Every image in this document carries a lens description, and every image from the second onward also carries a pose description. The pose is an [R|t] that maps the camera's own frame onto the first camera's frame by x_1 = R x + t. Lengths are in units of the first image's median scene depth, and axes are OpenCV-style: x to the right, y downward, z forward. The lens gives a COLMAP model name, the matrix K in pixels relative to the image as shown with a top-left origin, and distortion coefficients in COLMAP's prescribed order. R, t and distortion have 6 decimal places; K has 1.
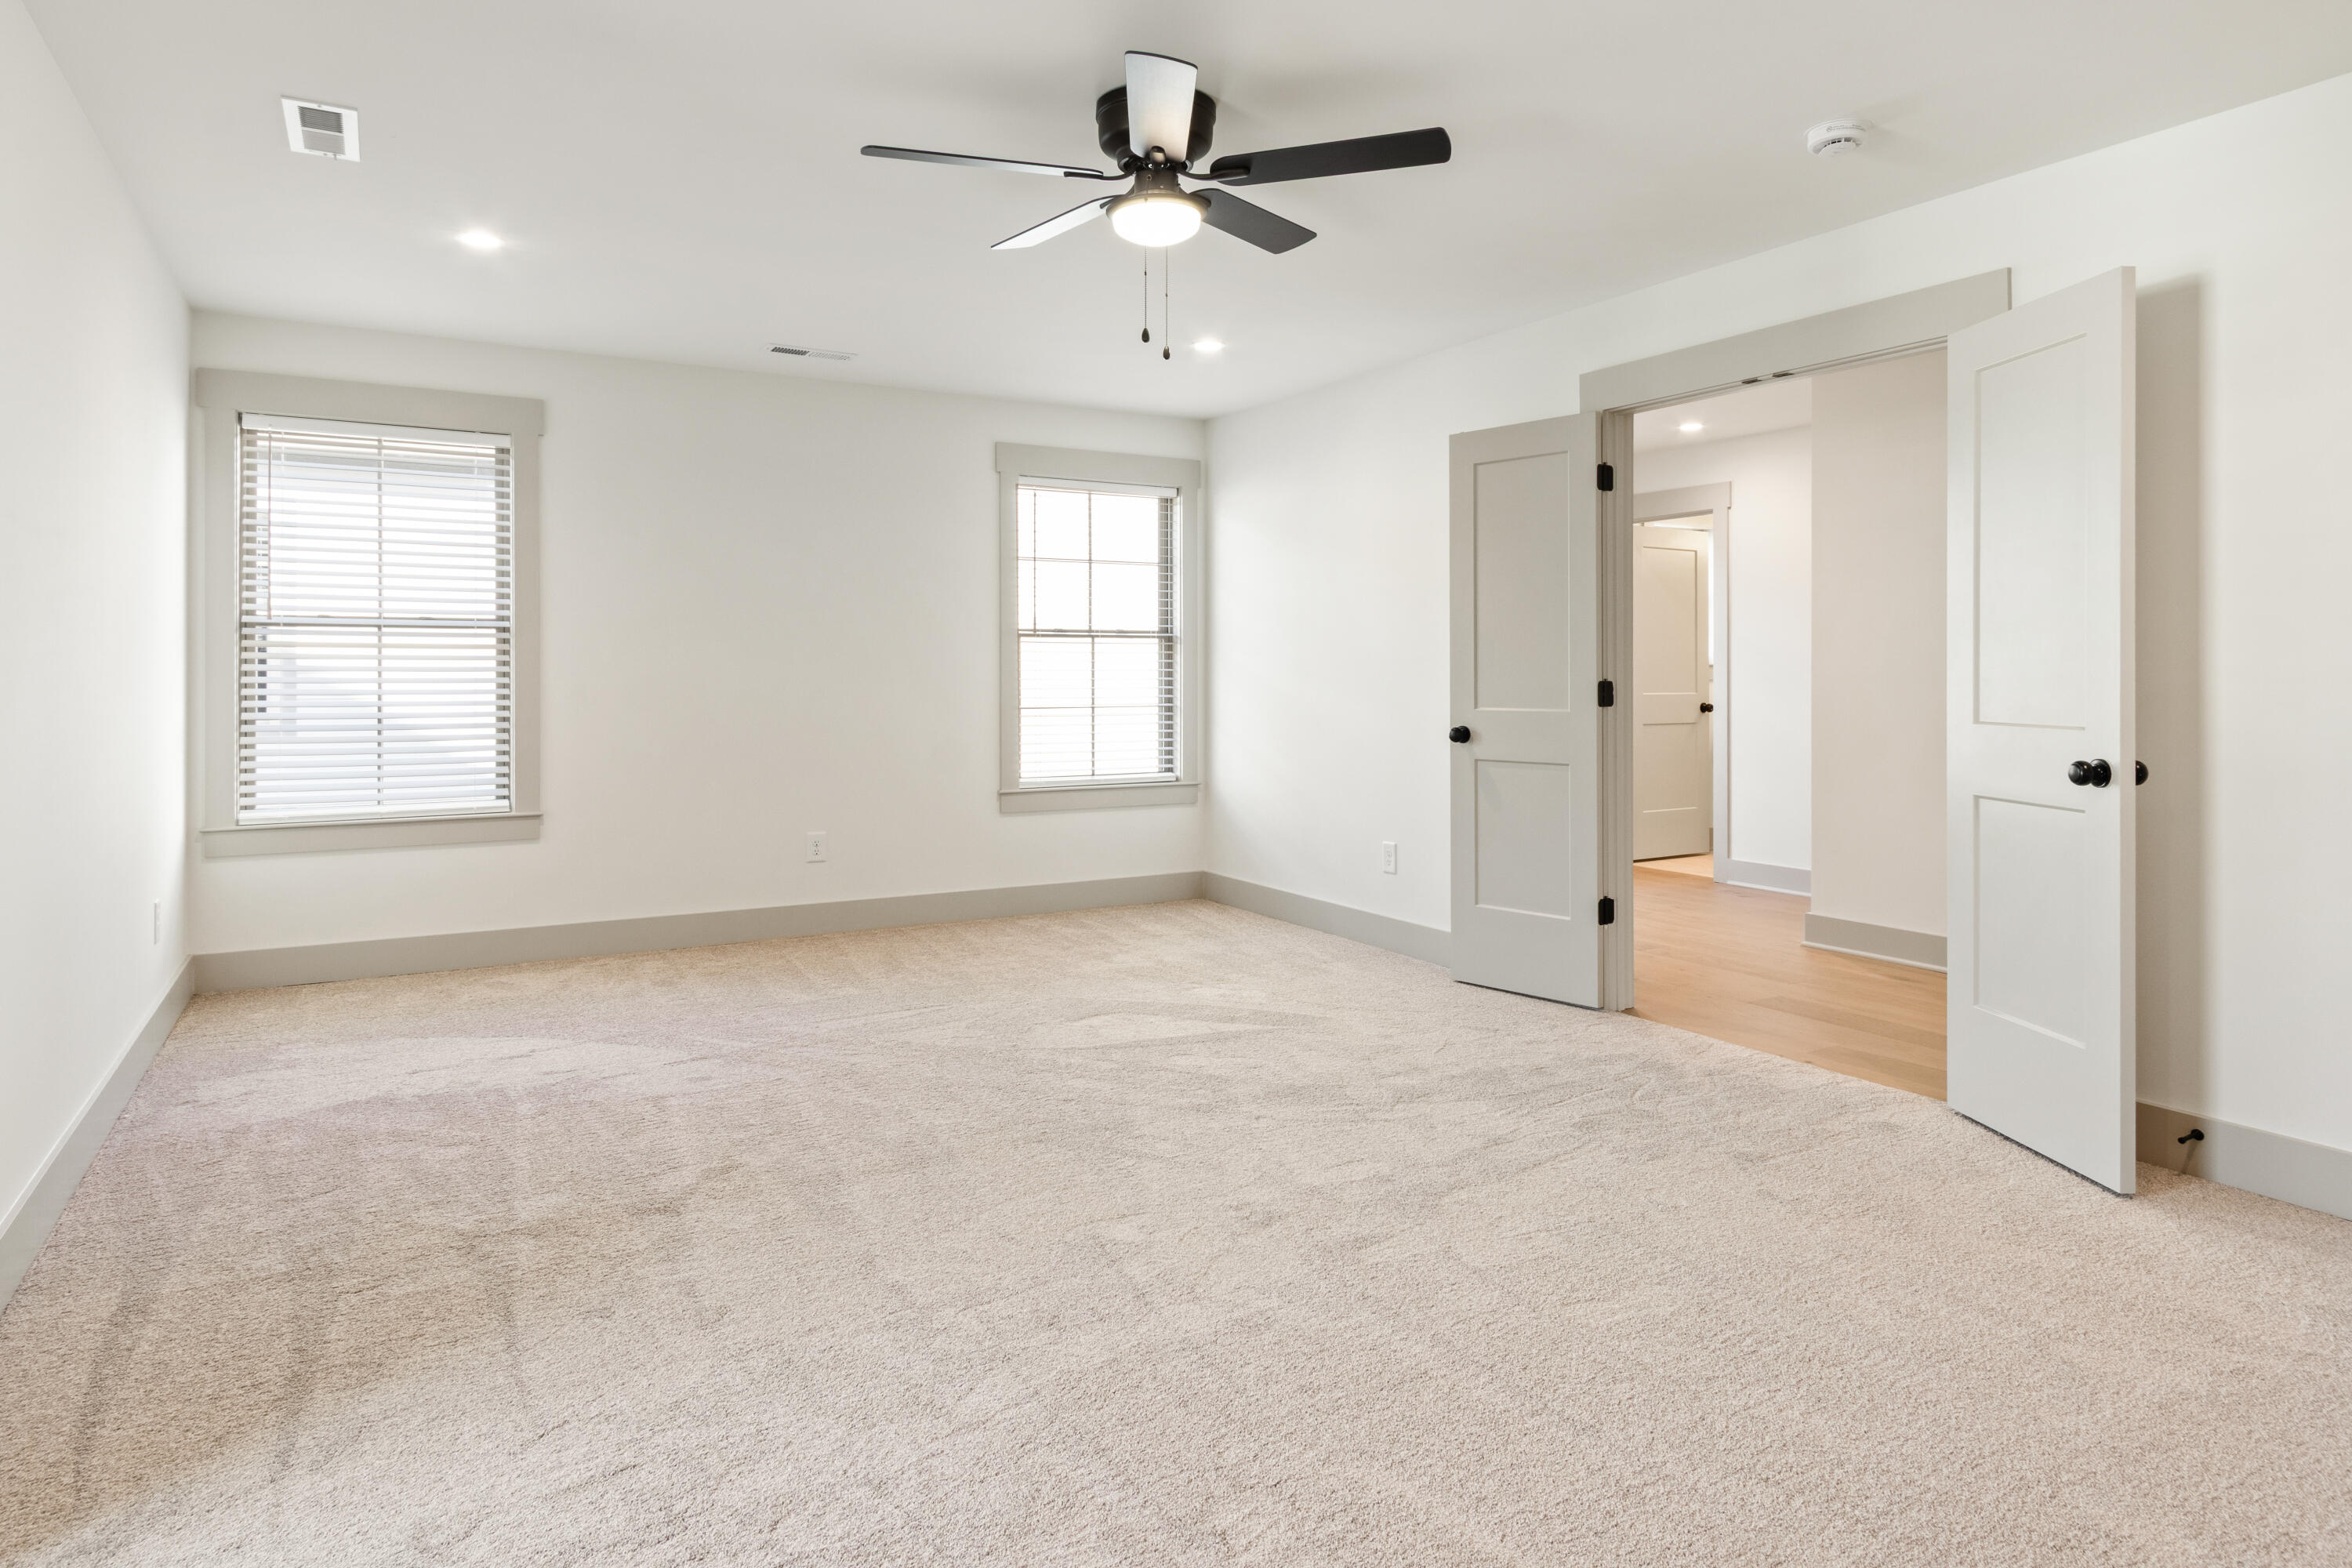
lens RADIAL K [[1345.7, 0, 1176.1], [0, 1345.7, 716.5], [0, 0, 1]] dist [-0.004152, -0.000350]
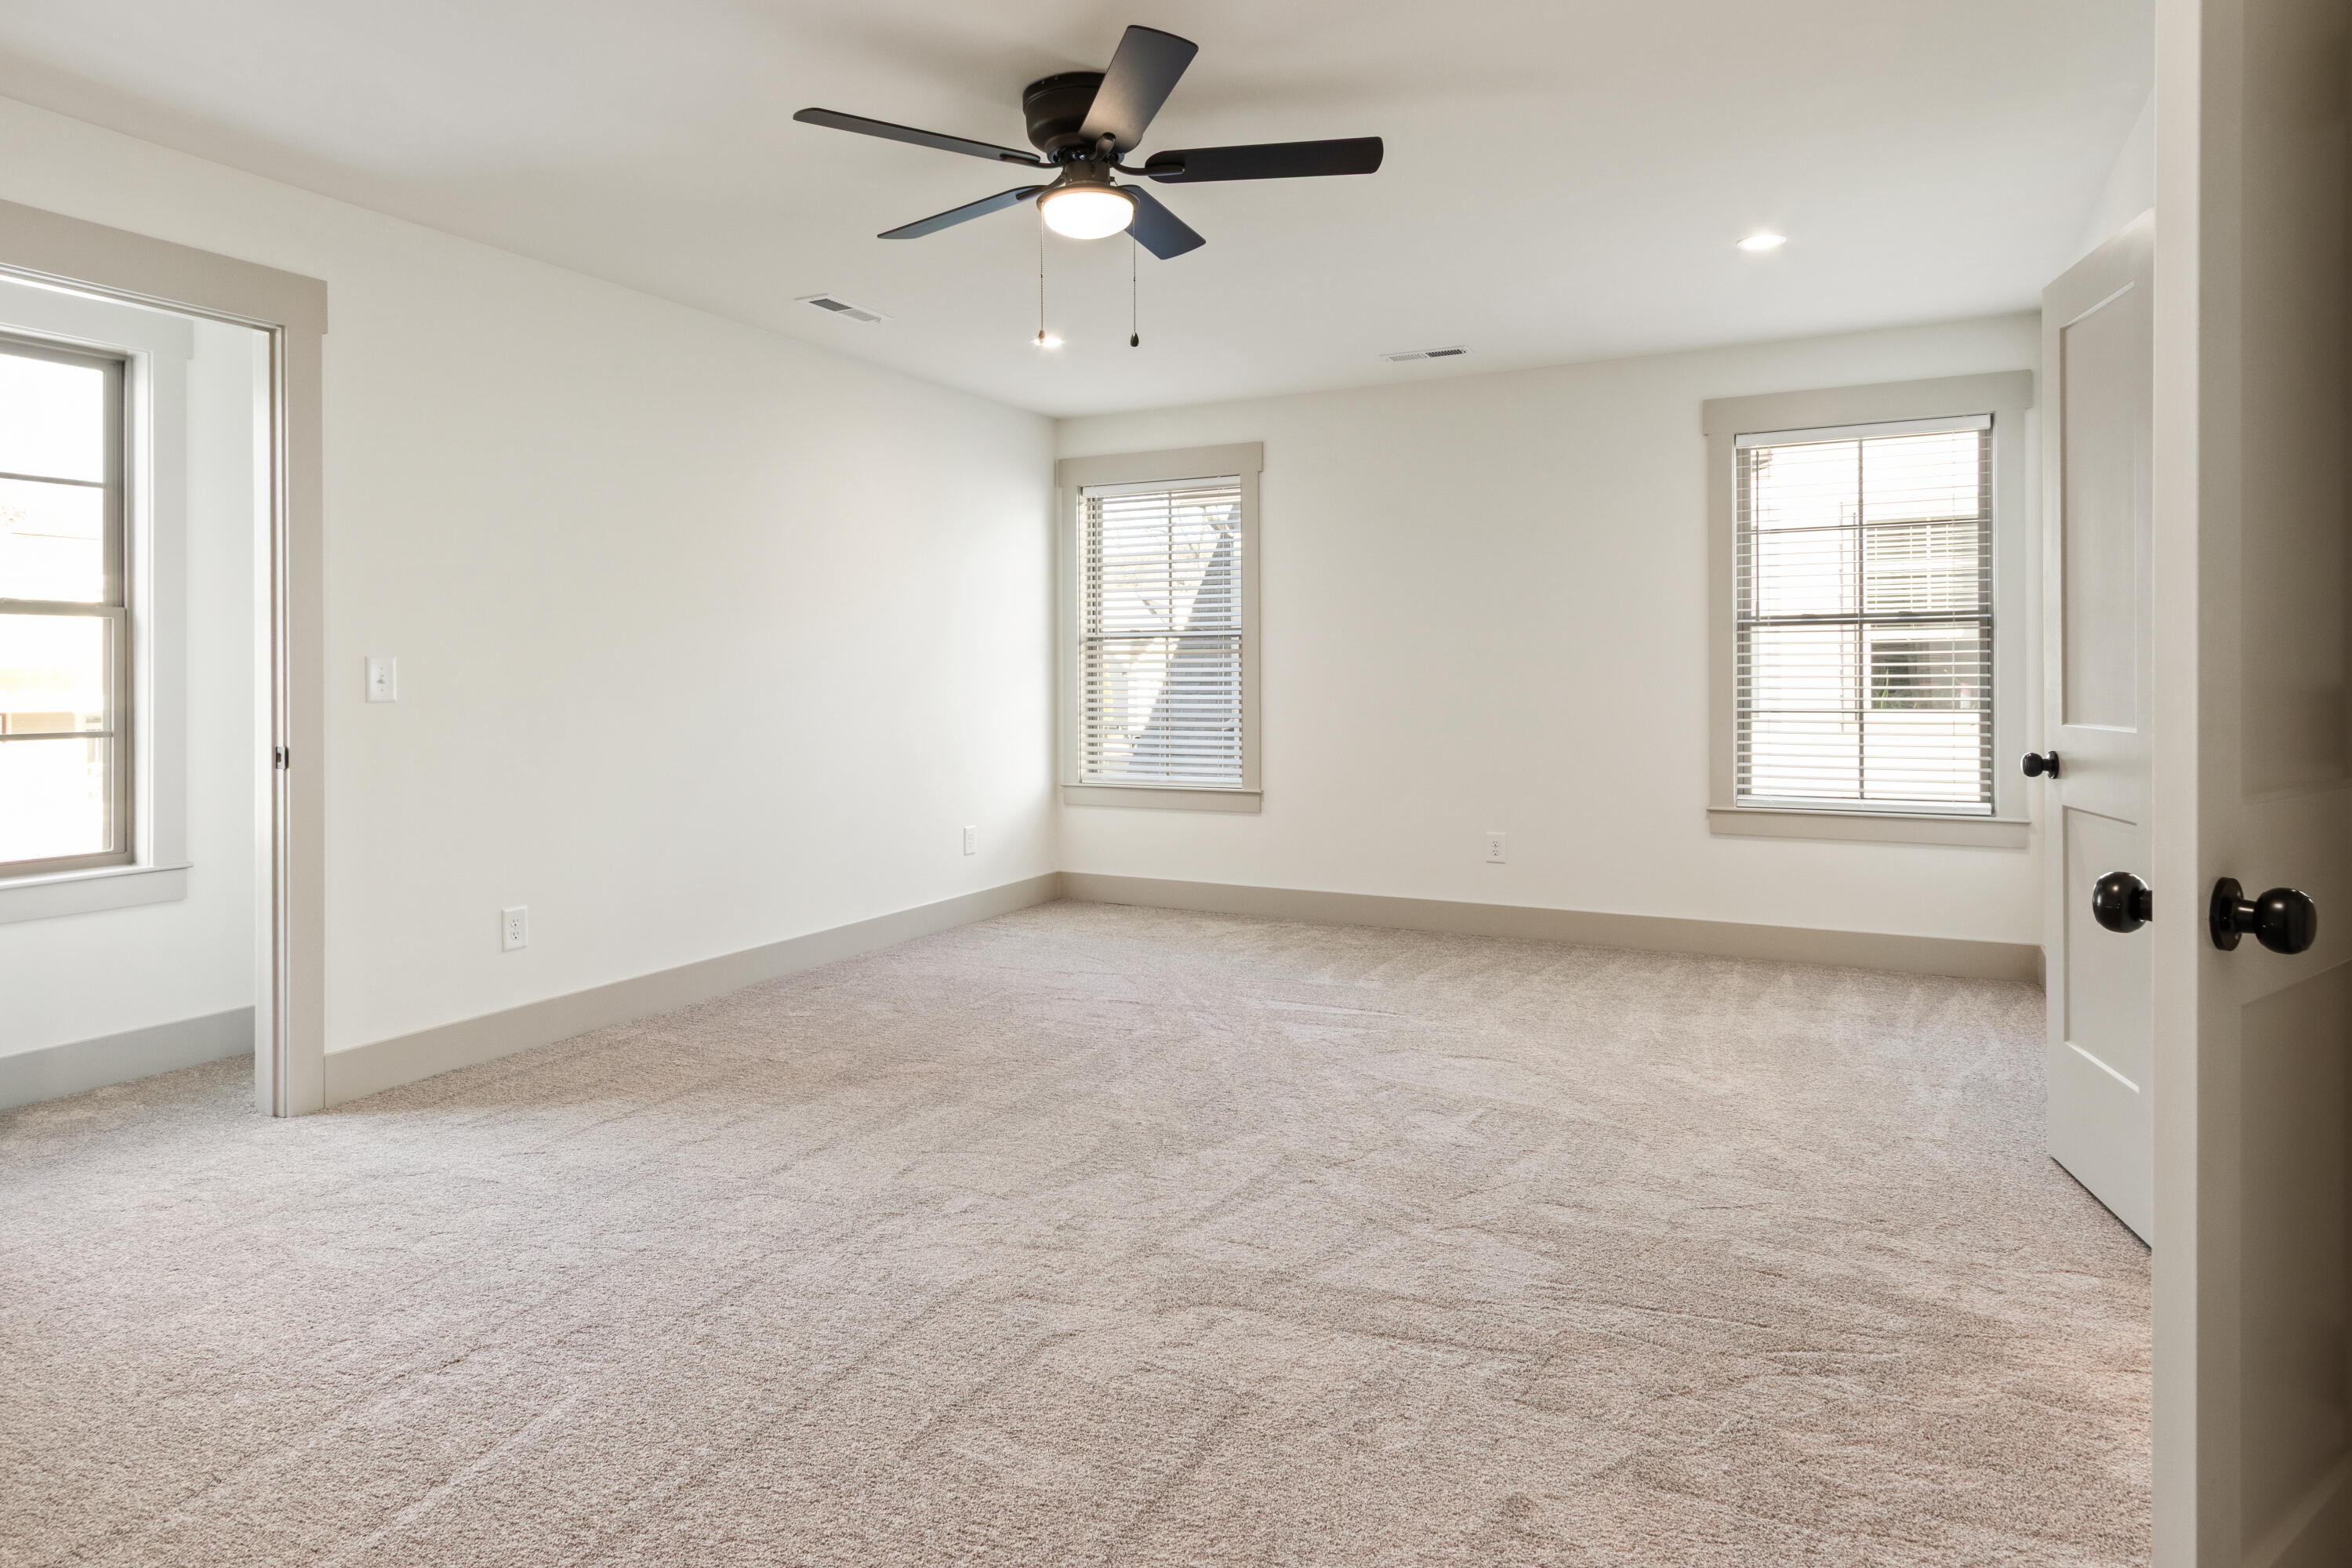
lens RADIAL K [[1371.5, 0, 1176.6], [0, 1371.5, 681.4], [0, 0, 1]] dist [0.019565, 0.000263]
pose [[0.536400, 0.001836, -0.843962, 0.442260], [-0.020984, 0.999718, -0.011162, -0.008108], [0.843703, 0.023697, 0.536287, 0.254584]]
